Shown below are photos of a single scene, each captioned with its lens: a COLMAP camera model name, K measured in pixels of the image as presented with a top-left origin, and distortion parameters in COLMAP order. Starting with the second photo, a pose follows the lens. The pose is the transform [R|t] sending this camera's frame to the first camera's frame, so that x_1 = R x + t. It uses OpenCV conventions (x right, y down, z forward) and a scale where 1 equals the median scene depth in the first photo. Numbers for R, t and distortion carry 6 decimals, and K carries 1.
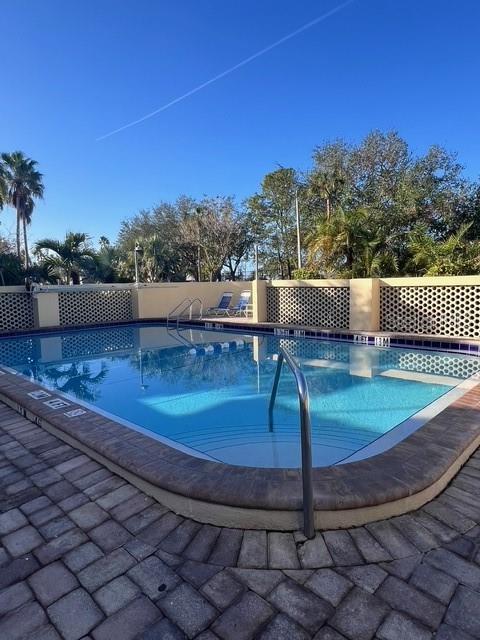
lens RADIAL K [[389.5, 0, 239.1], [0, 389.5, 320.0], [0, 0, 1]] dist [-0.001271, 0.000216]
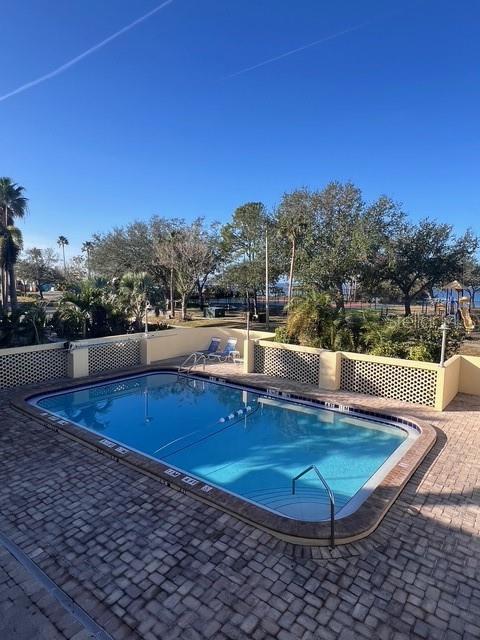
lens RADIAL K [[389.5, 0, 240.8], [0, 389.5, 319.6], [0, 0, 1]] dist [-0.001271, 0.000216]
pose [[0.991736, 0.032618, 0.124081, -0.169297], [-0.033063, 0.999452, 0.001524, -0.209493], [-0.123963, -0.005614, 0.992271, -0.332696]]
